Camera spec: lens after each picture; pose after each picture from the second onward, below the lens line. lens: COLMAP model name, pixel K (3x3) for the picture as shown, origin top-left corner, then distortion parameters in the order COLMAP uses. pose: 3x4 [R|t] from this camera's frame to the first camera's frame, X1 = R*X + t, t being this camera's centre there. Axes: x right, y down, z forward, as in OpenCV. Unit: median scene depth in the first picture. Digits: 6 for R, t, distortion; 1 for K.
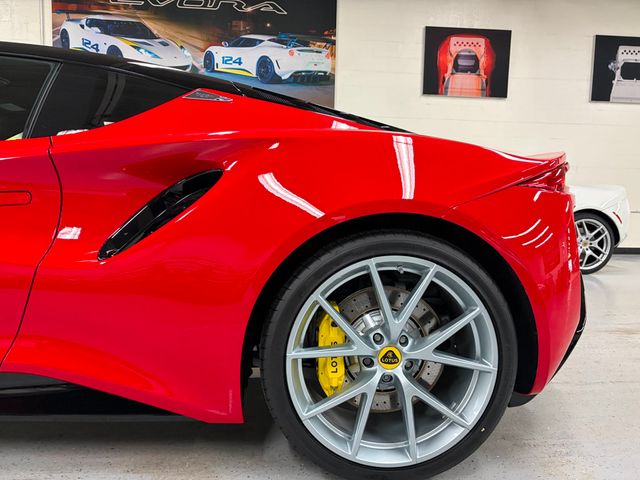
lens RADIAL K [[487.4, 0, 320.8], [0, 487.4, 242.0], [0, 0, 1]] dist [0.043278, -0.043272]
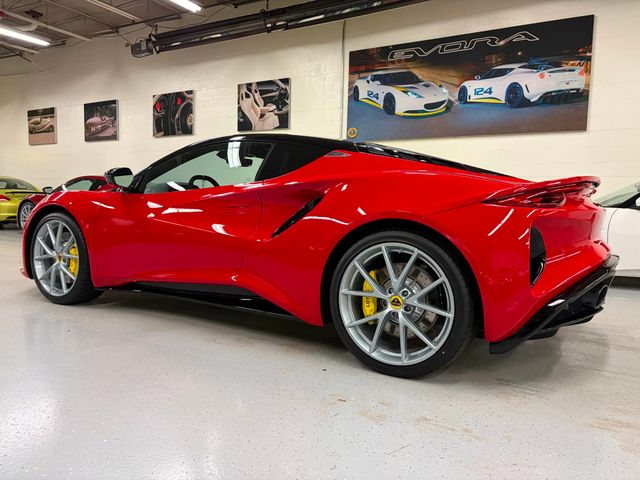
lens RADIAL K [[487.4, 0, 320.8], [0, 487.4, 242.0], [0, 0, 1]] dist [0.043278, -0.043272]
pose [[0.814356, 0.046497, -0.578500, 0.184996], [-0.065085, 0.997814, -0.011421, 0.012174], [0.576705, 0.046953, 0.815602, -0.116954]]
